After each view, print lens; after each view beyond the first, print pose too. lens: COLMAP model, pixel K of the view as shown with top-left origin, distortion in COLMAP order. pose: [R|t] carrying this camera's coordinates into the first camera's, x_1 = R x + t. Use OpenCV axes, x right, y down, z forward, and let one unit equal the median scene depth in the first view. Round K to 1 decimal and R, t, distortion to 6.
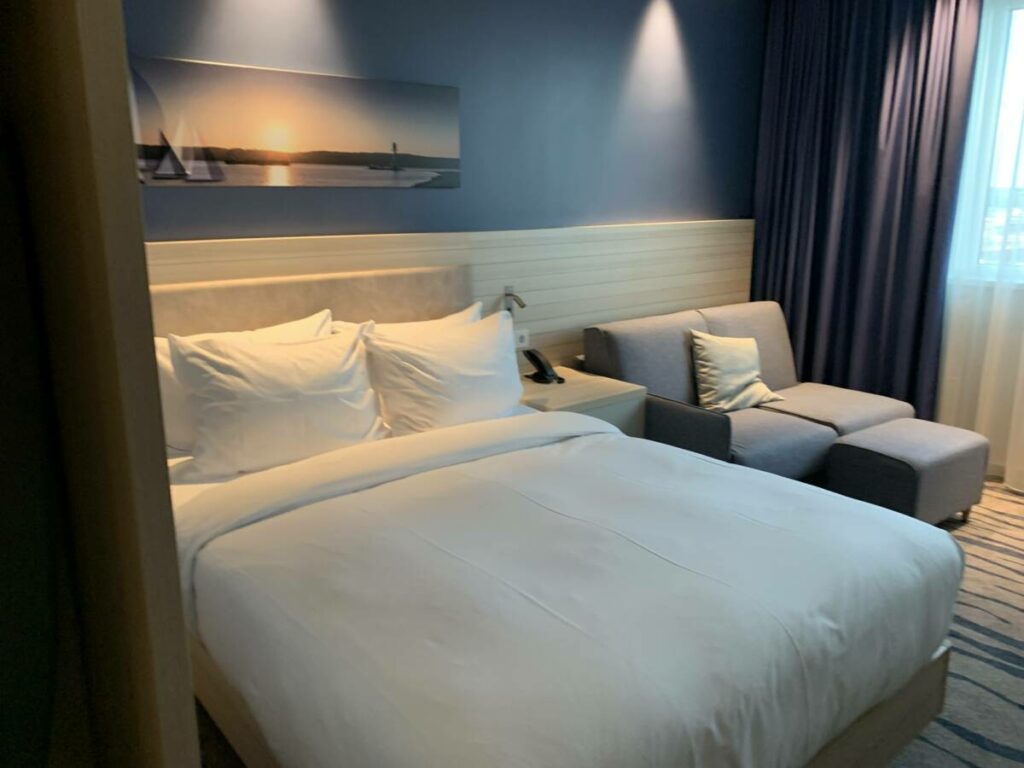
lens RADIAL K [[779.3, 0, 504.3], [0, 779.3, 366.2], [0, 0, 1]] dist [0.013985, -0.007923]
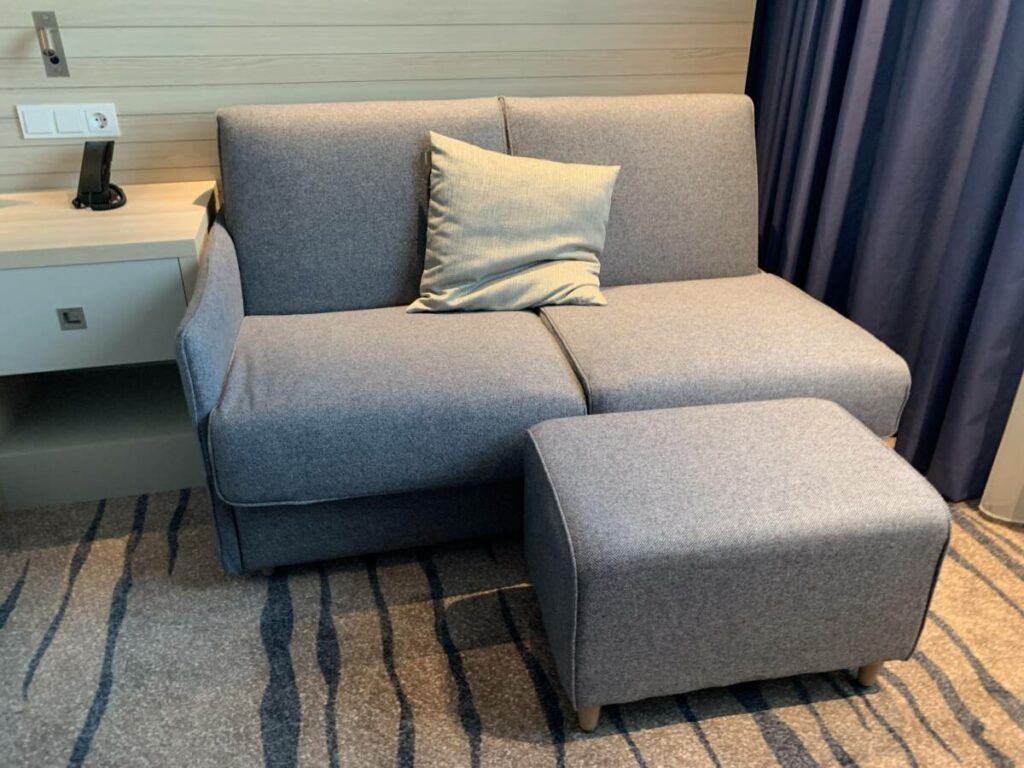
lens RADIAL K [[779.3, 0, 506.2], [0, 779.3, 366.6], [0, 0, 1]] dist [0.013985, -0.007923]
pose [[0.907150, 0.196237, -0.372250, 0.499189], [-0.097964, 0.958786, 0.266706, -0.042541], [0.409245, -0.205476, 0.888987, 0.559002]]
